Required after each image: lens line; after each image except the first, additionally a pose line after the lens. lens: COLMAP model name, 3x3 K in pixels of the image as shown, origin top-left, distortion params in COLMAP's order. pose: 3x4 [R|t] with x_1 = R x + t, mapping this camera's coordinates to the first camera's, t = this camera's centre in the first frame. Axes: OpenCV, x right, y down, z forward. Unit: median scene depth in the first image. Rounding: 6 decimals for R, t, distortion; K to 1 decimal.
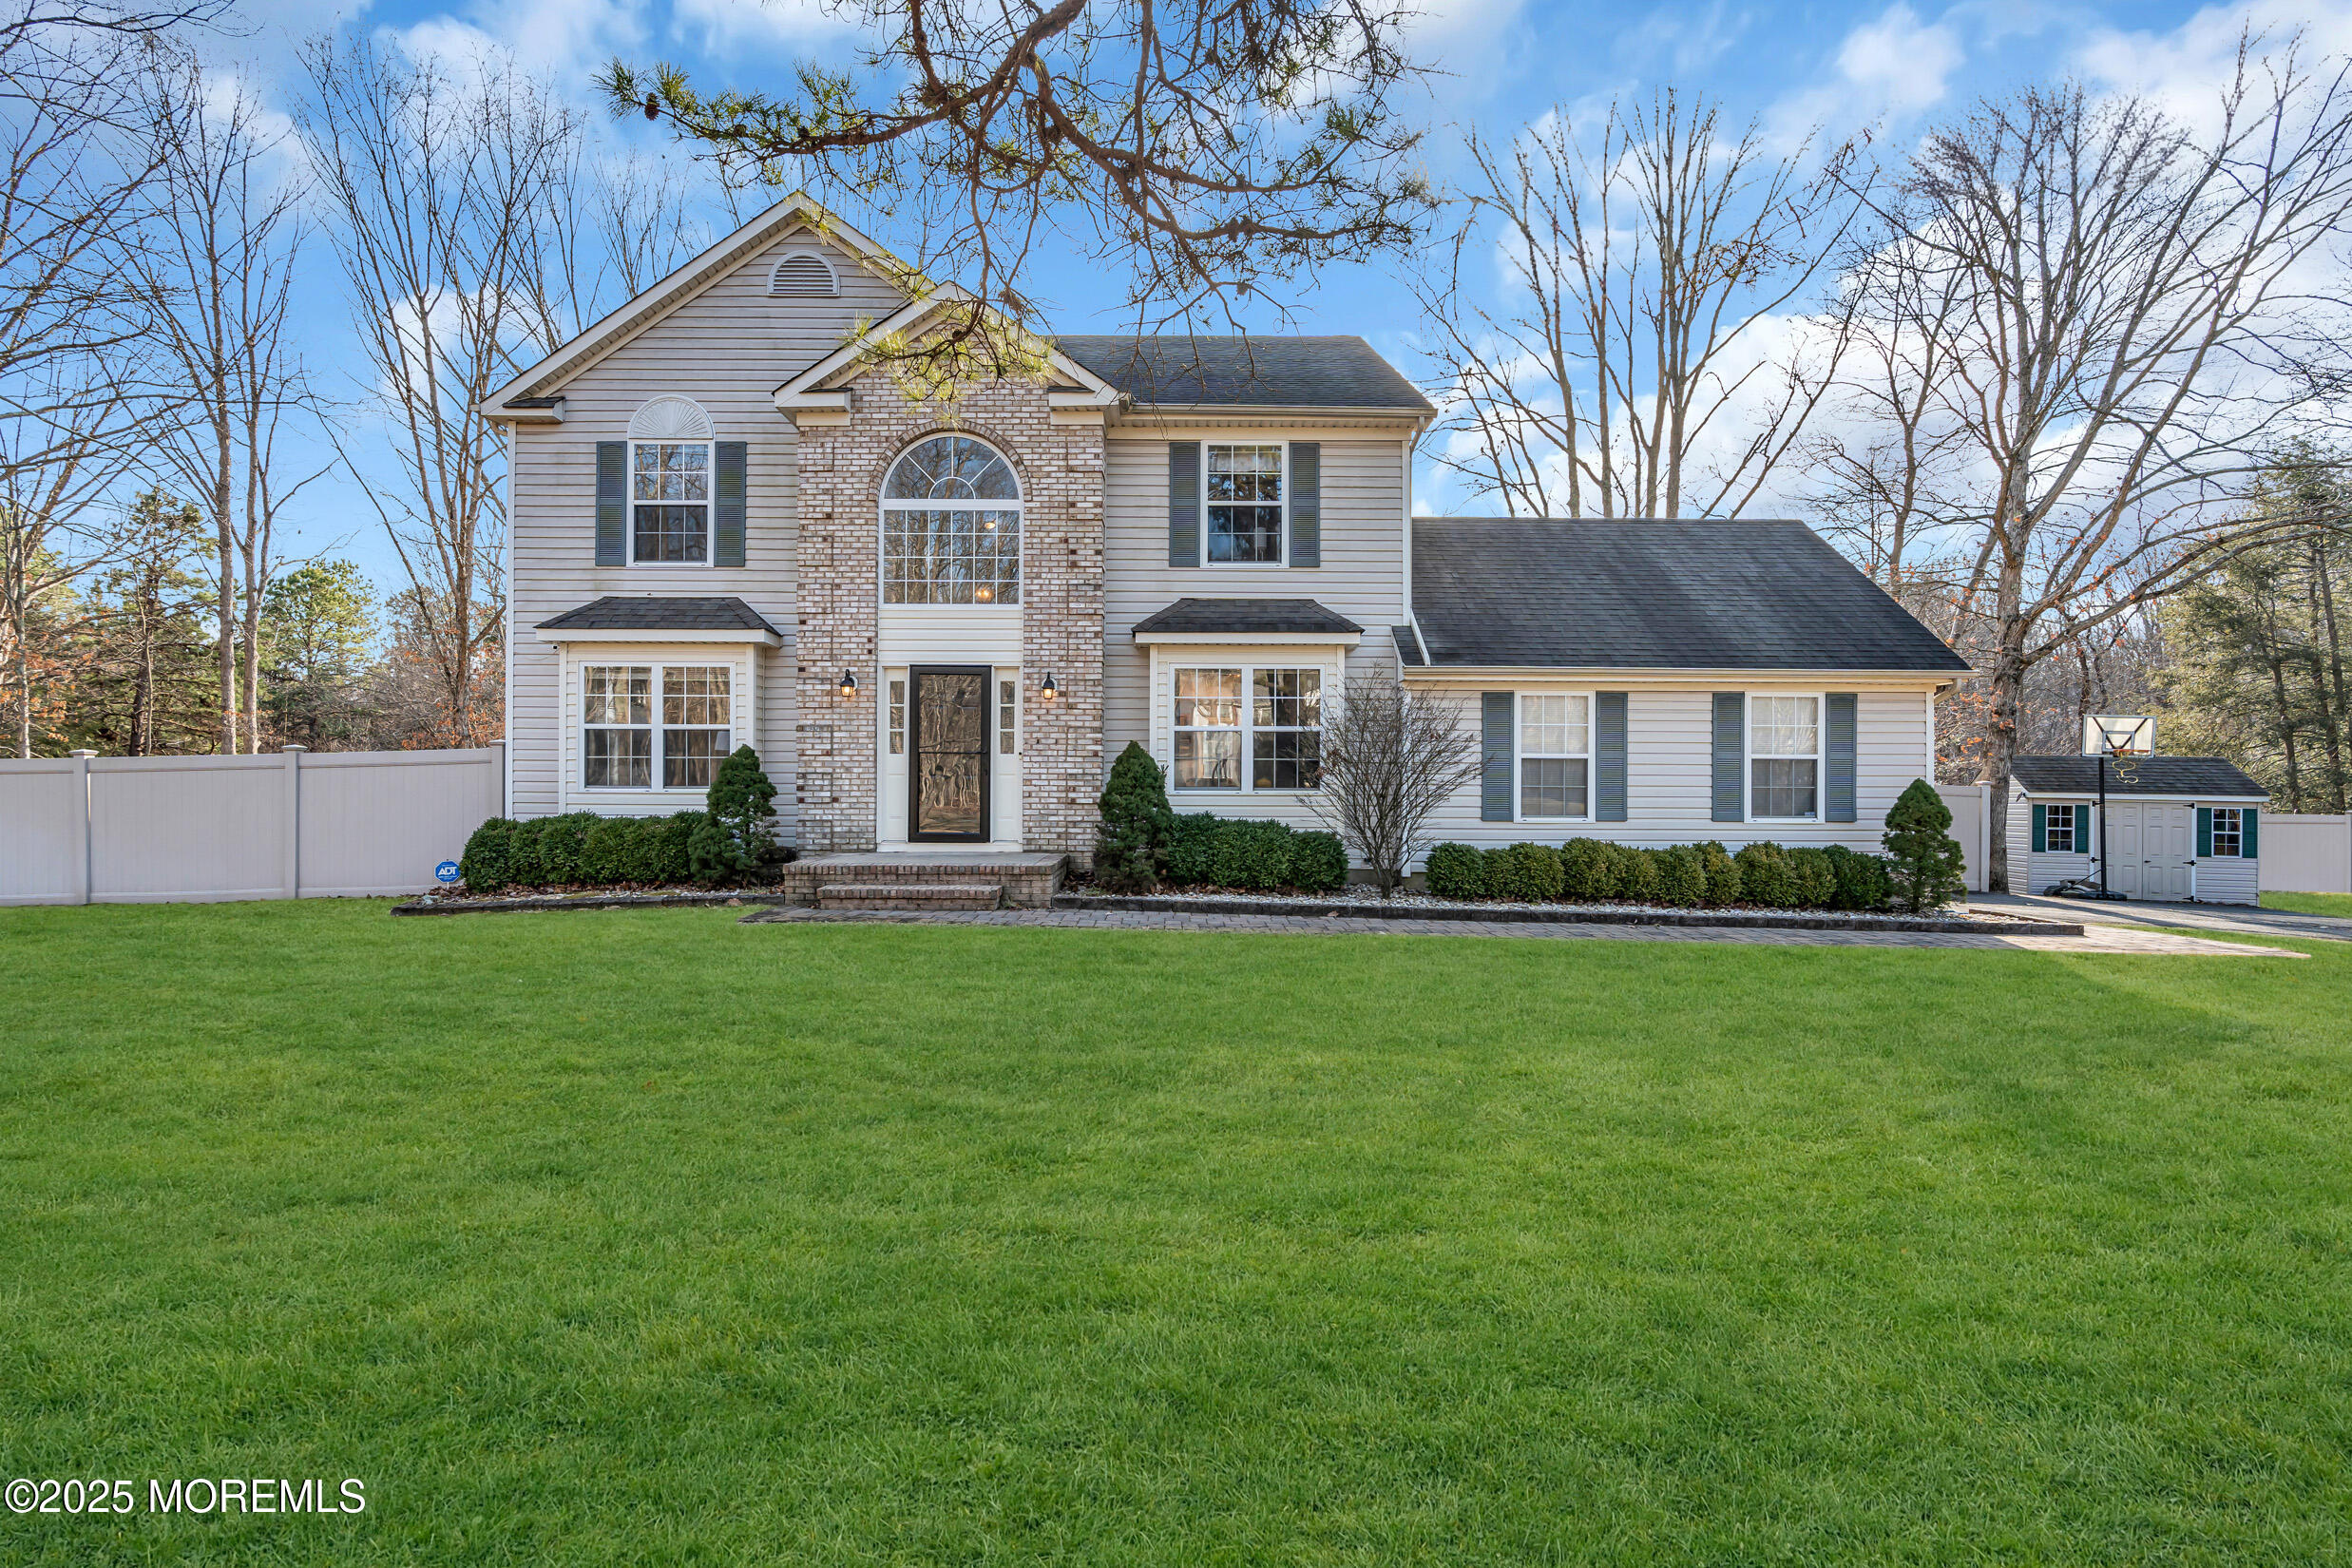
lens RADIAL K [[1067.3, 0, 1176.6], [0, 1067.3, 783.7], [0, 0, 1]] dist [-0.011272, 0.005007]
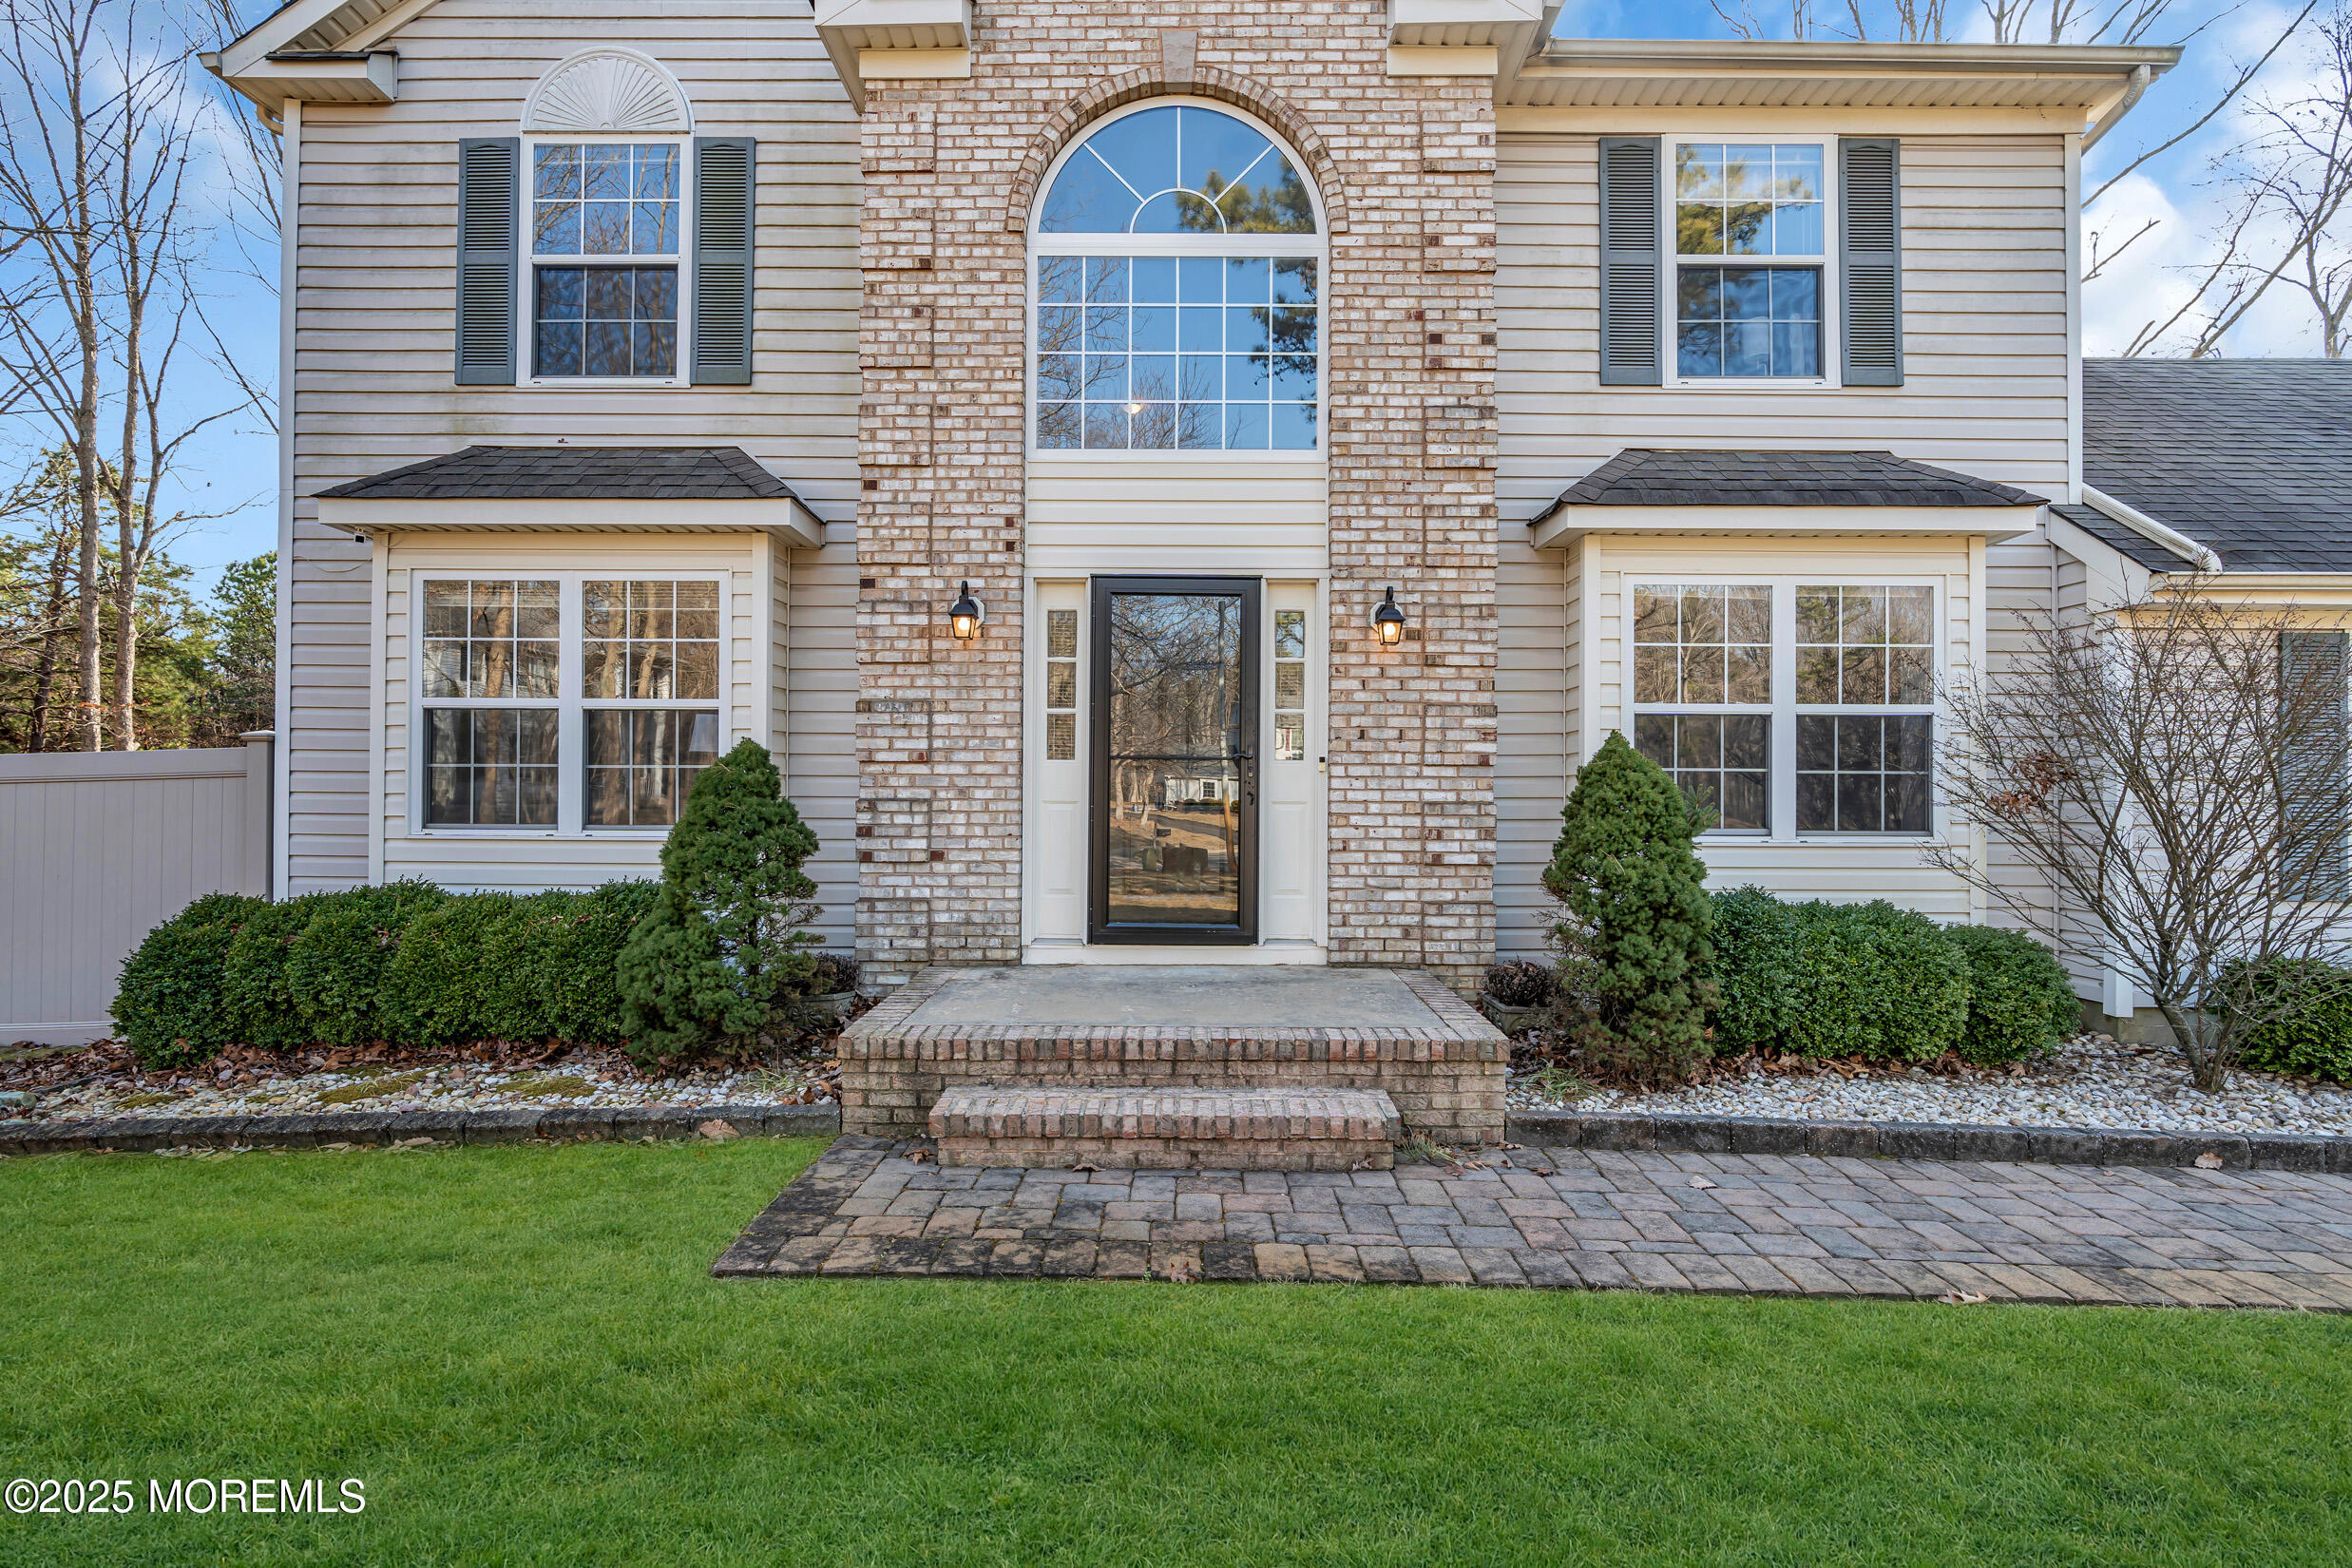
lens RADIAL K [[1067.3, 0, 1181.6], [0, 1067.3, 784.2], [0, 0, 1]] dist [-0.011272, 0.005007]
pose [[0.999933, 0.001417, -0.011495, -0.202623], [-0.001485, 0.999981, -0.005936, -0.014142], [0.011487, 0.005953, 0.999916, 0.516671]]
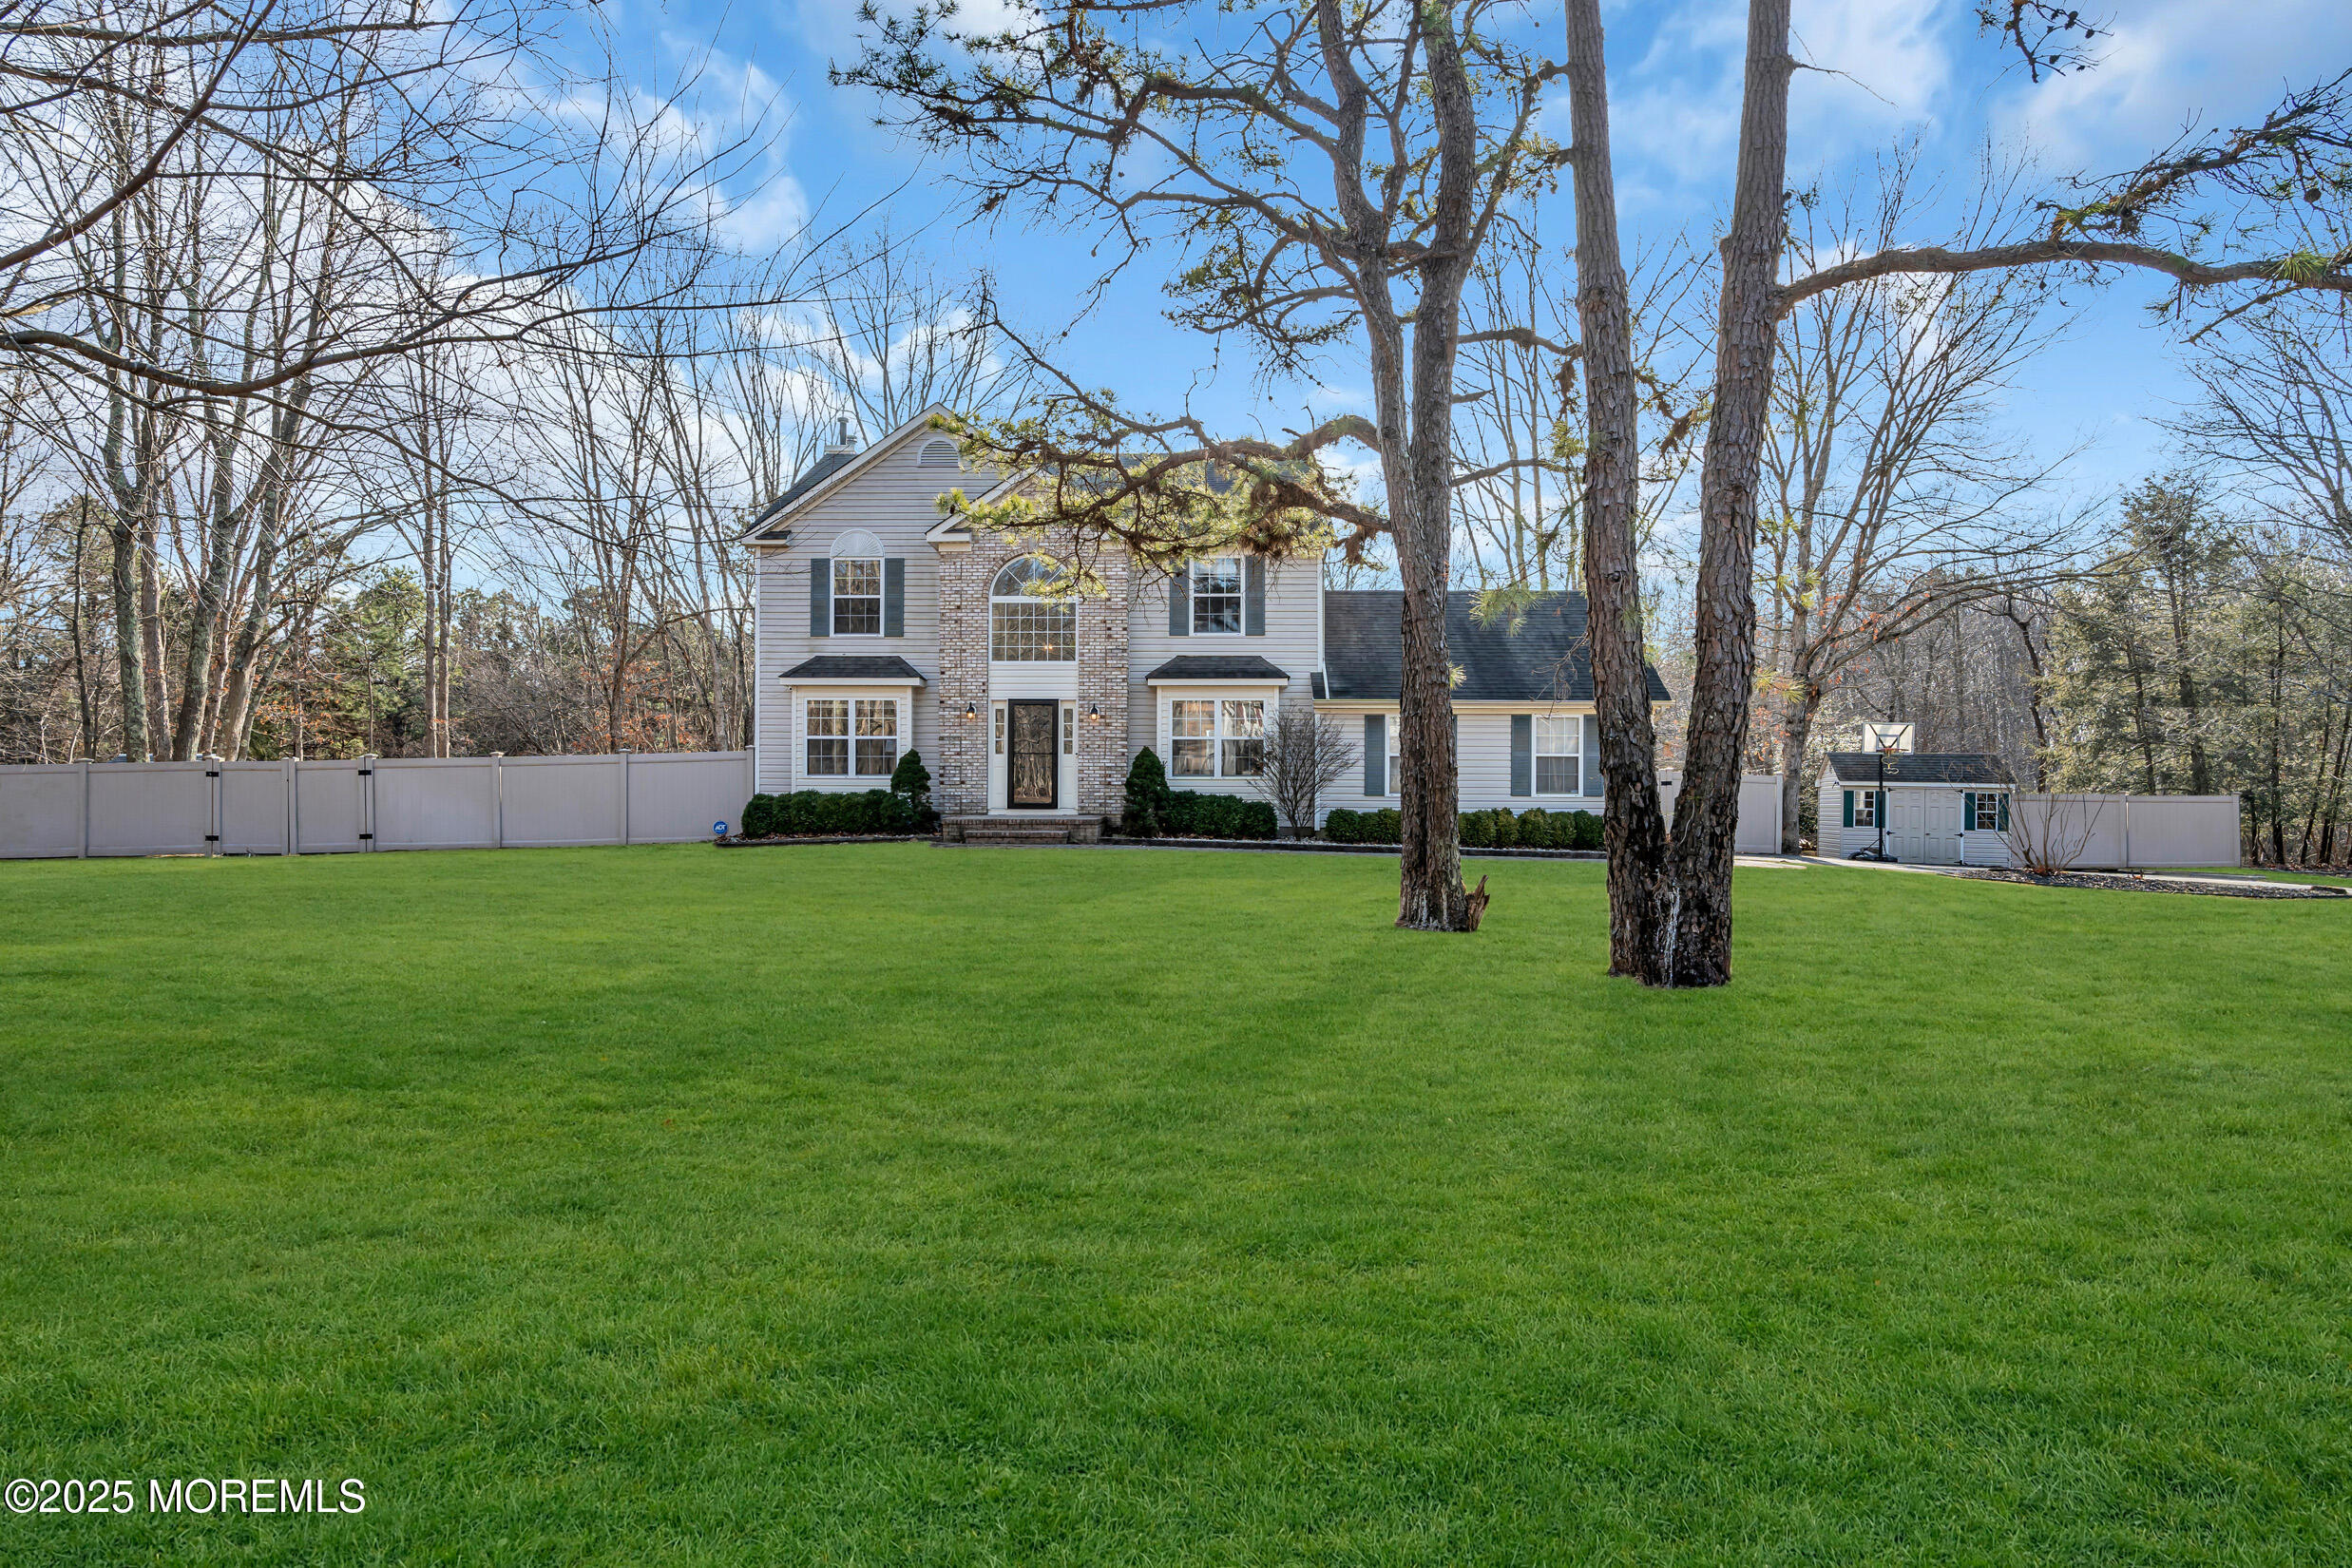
lens RADIAL K [[1263.7, 0, 1136.4], [0, 1263.7, 776.8], [0, 0, 1]] dist [-0.025219, -0.000383]
pose [[0.999261, -0.000467, -0.038447, 0.017491], [0.000296, 0.999990, -0.004453, 0.014846], [0.038448, 0.004438, 0.999251, -0.898652]]
